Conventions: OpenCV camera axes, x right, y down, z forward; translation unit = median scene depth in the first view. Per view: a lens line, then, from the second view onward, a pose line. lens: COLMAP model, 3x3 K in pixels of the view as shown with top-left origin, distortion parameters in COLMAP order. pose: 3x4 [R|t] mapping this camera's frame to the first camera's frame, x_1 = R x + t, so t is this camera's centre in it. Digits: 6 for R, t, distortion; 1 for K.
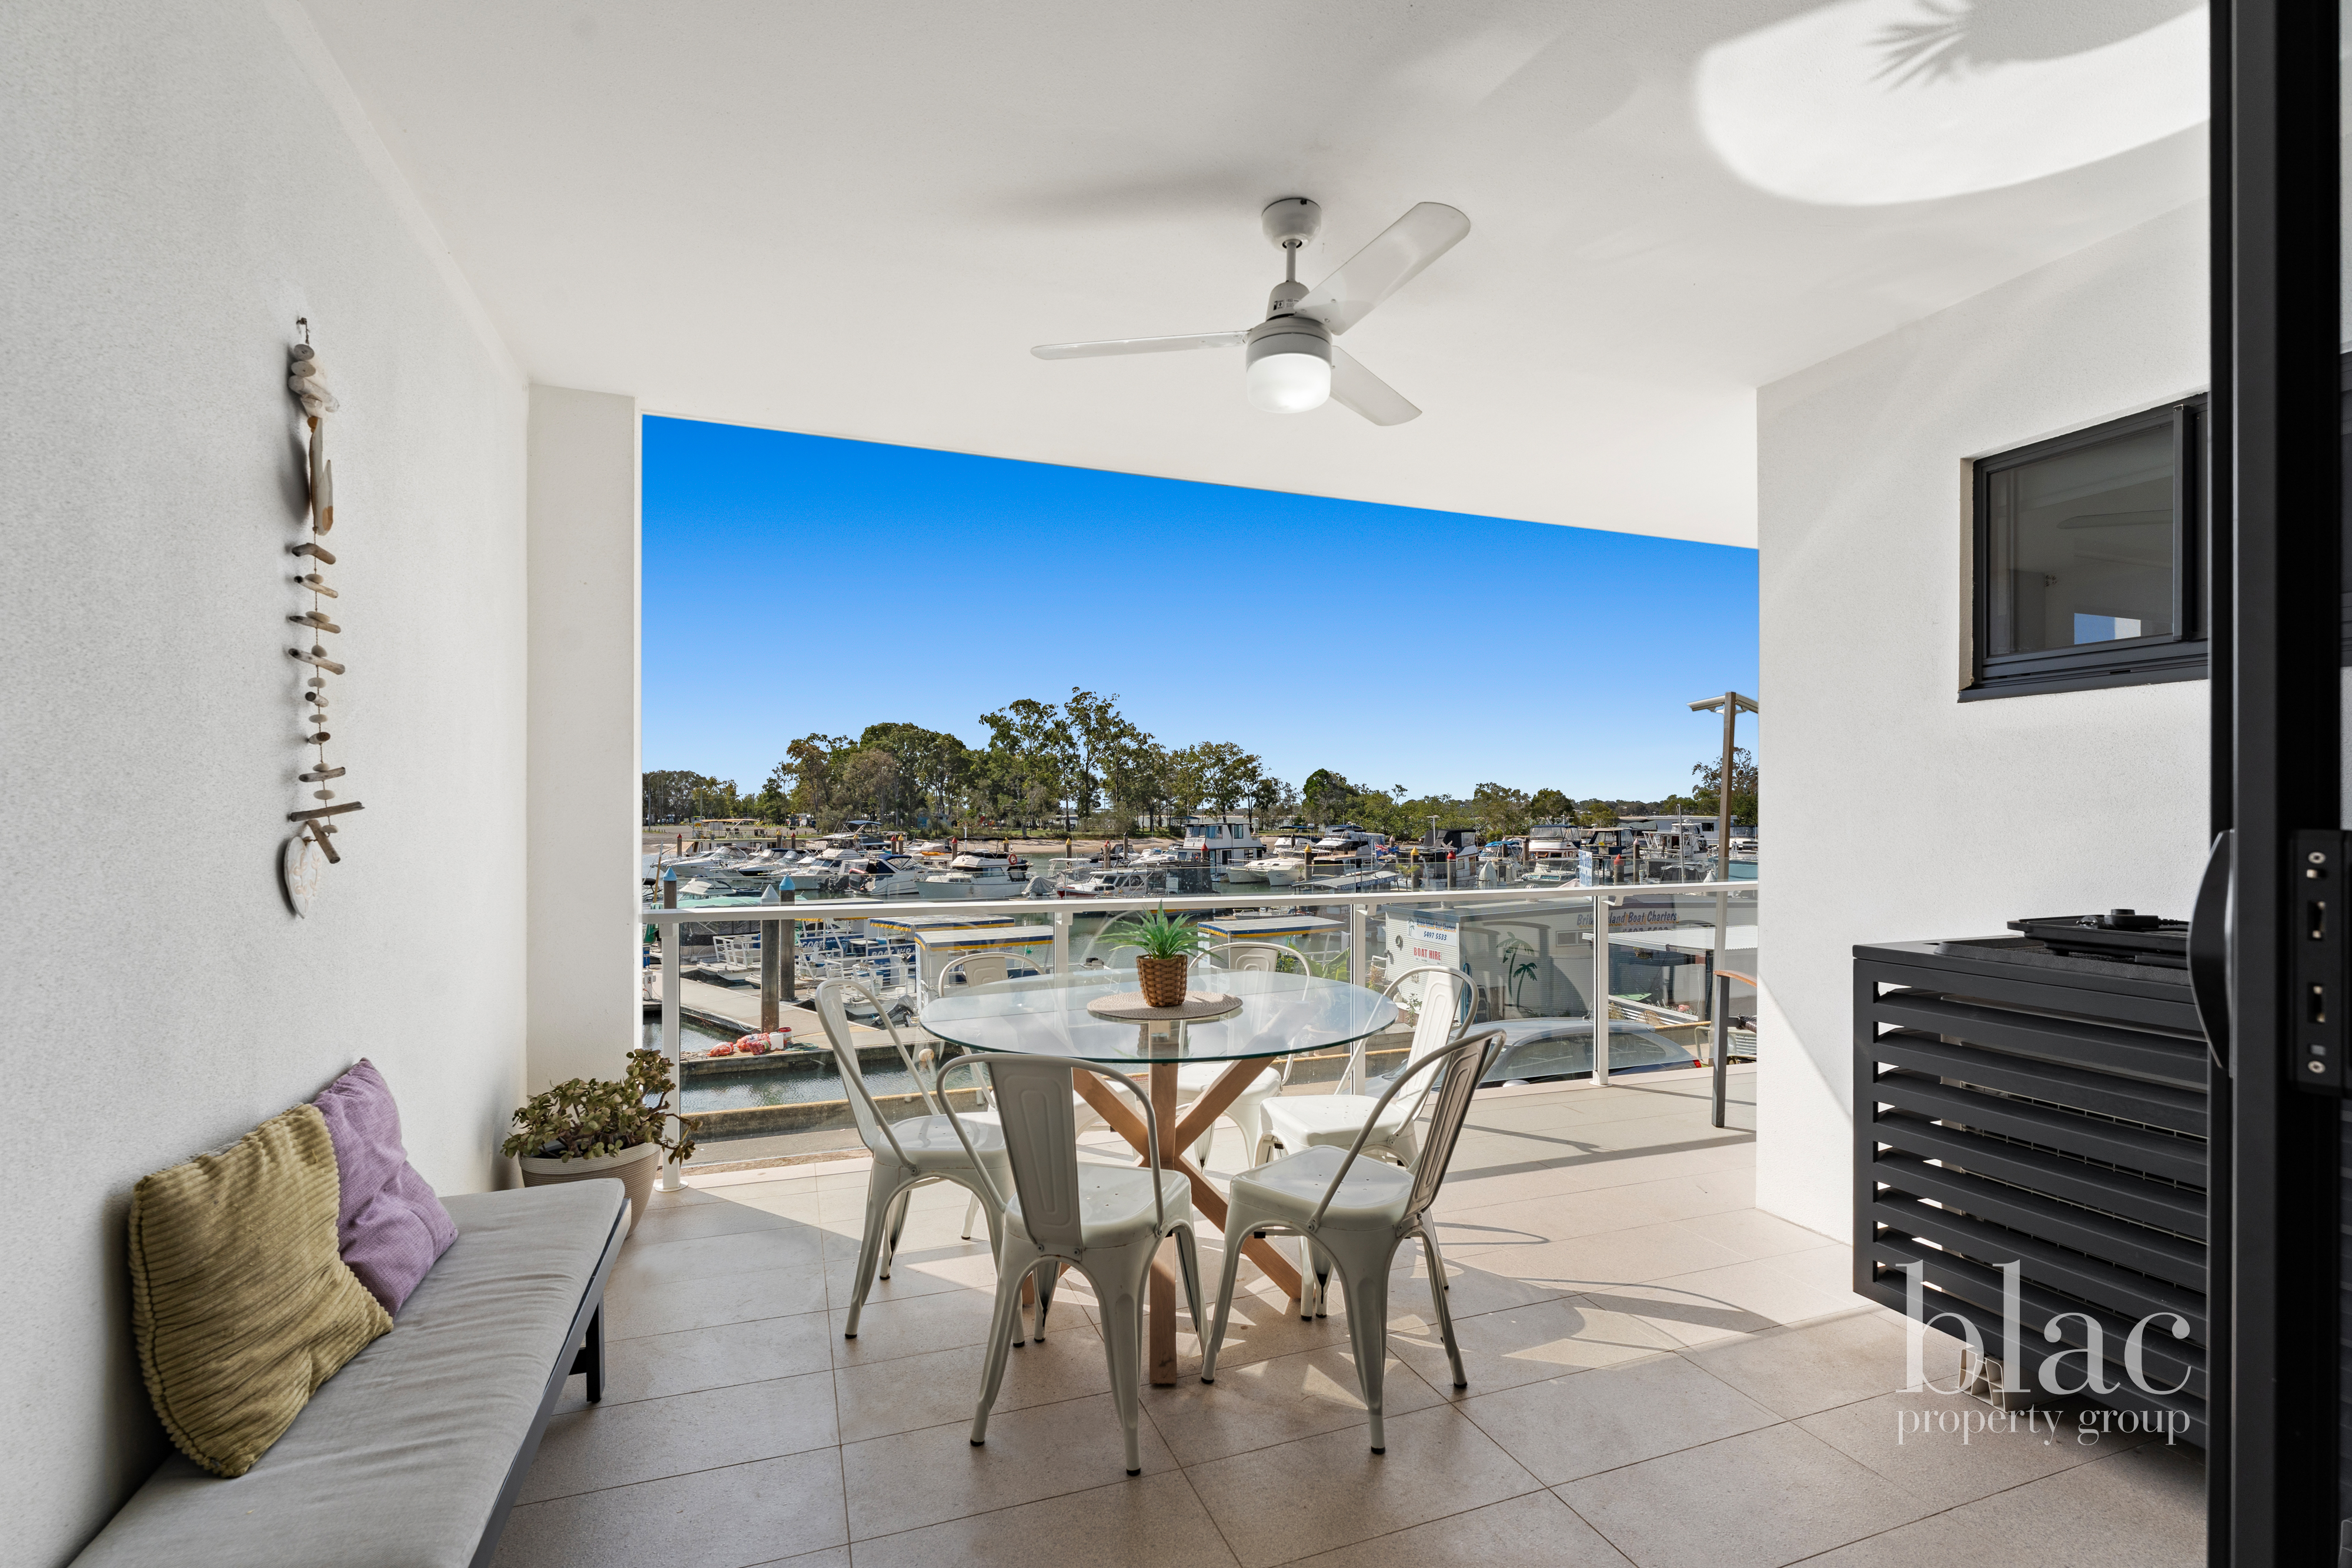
lens RADIAL K [[1055.0, 0, 1169.7], [0, 1055.0, 807.8], [0, 0, 1]] dist [-0.000030, -0.000139]
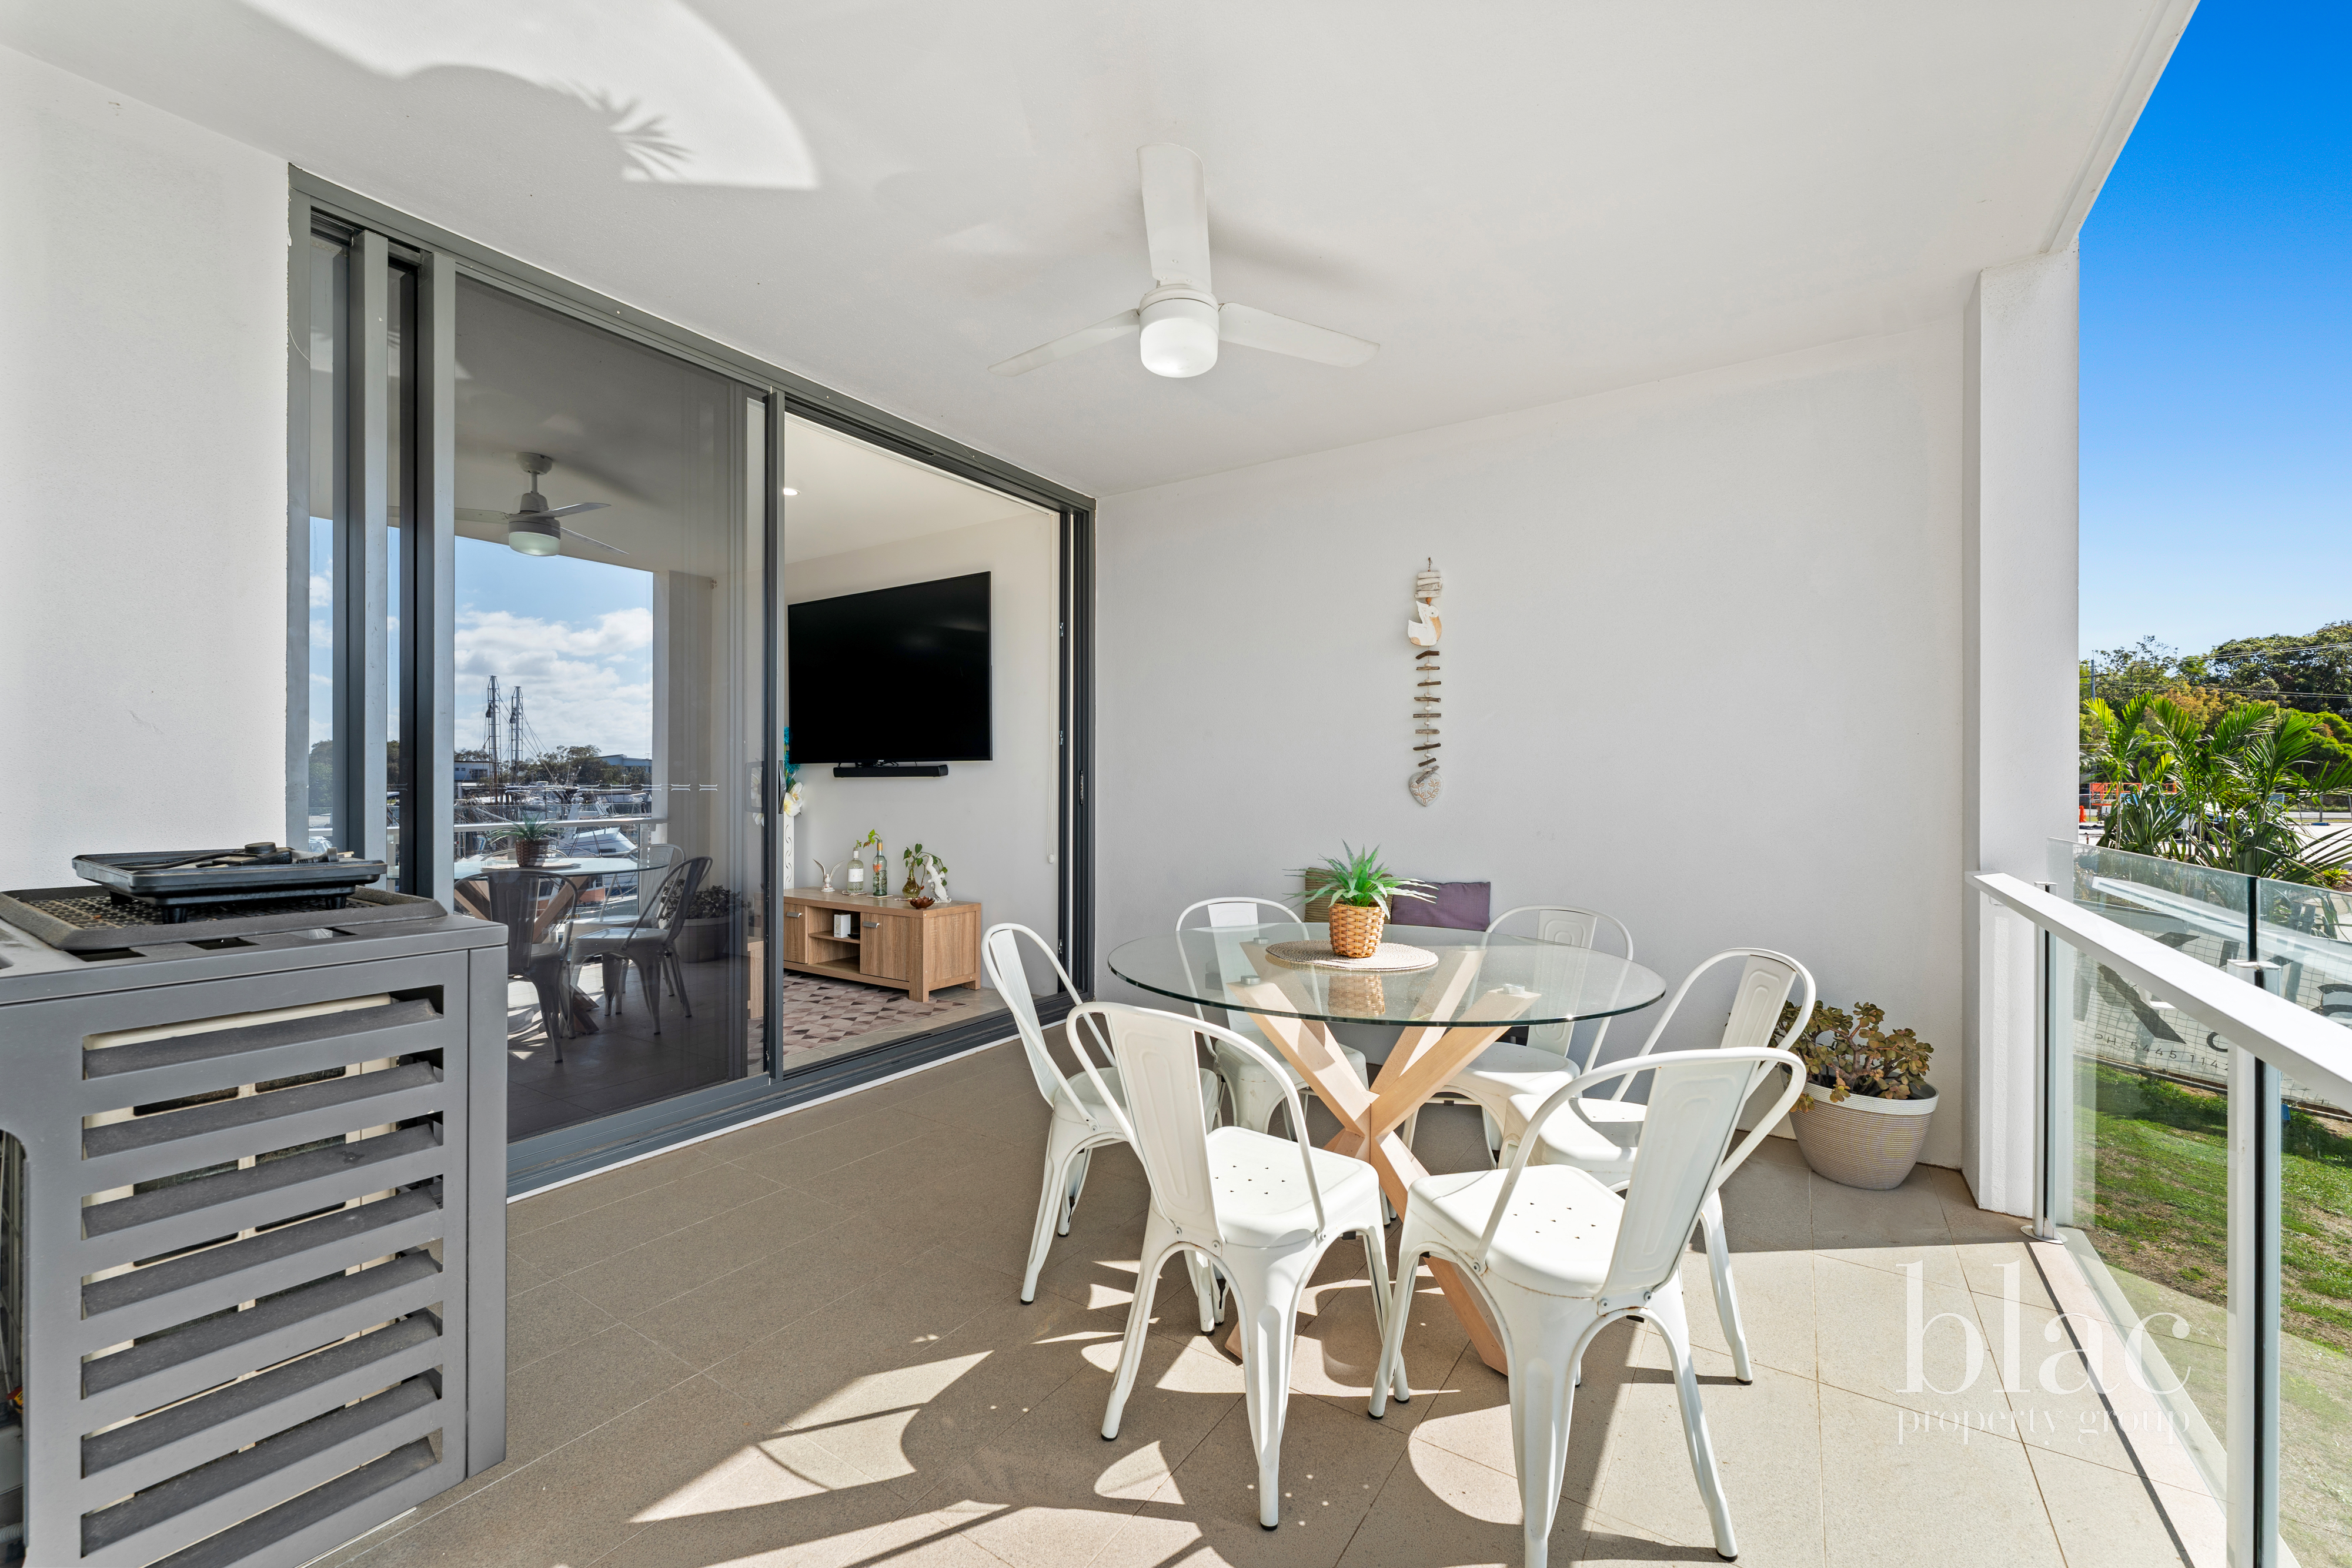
lens RADIAL K [[933.7, 0, 1171.6], [0, 933.7, 771.6], [0, 0, 1]] dist [-0.000793, -0.000056]
pose [[-0.813968, -0.011677, -0.580792, 0.868098], [-0.002738, 0.999864, -0.016265, 0.055604], [0.580903, -0.011649, -0.813890, 2.369577]]
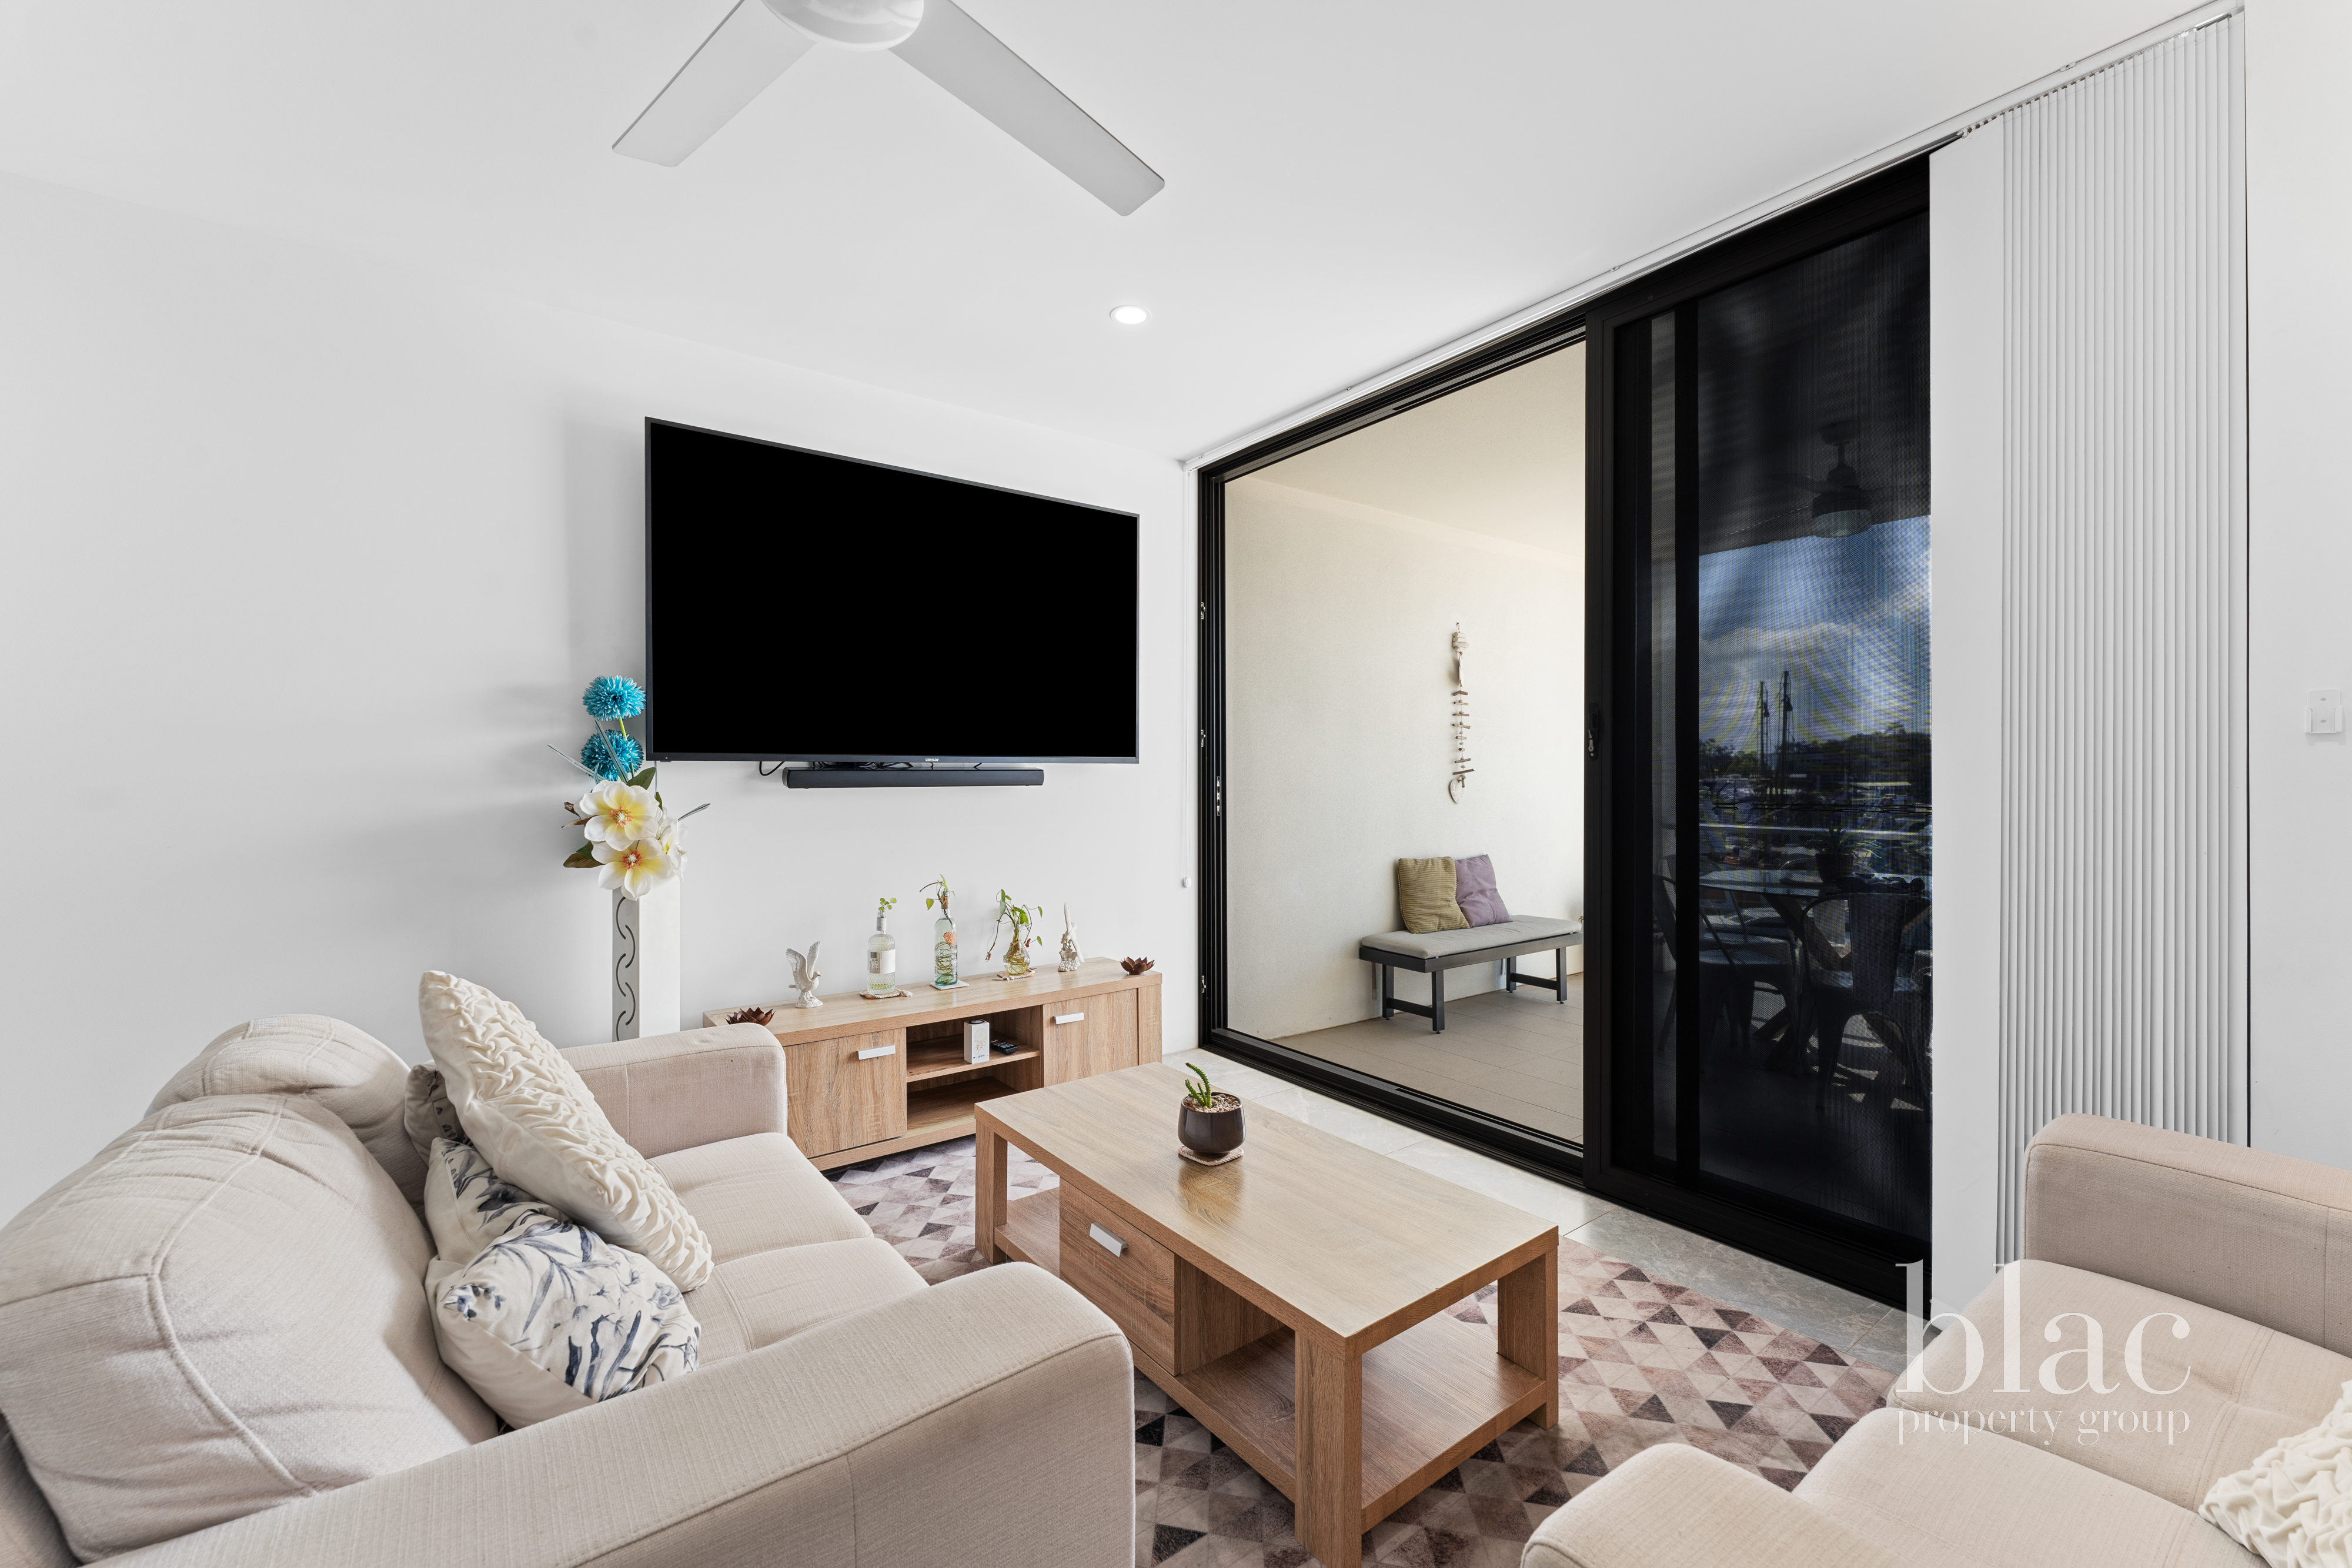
lens RADIAL K [[933.7, 0, 1171.6], [0, 933.7, 771.6], [0, 0, 1]] dist [-0.000793, -0.000056]
pose [[0.281407, -0.005235, -0.959574, 1.732517], [0.006429, 0.999973, -0.003570, 0.006888], [0.959567, -0.005164, 0.281433, -0.683743]]
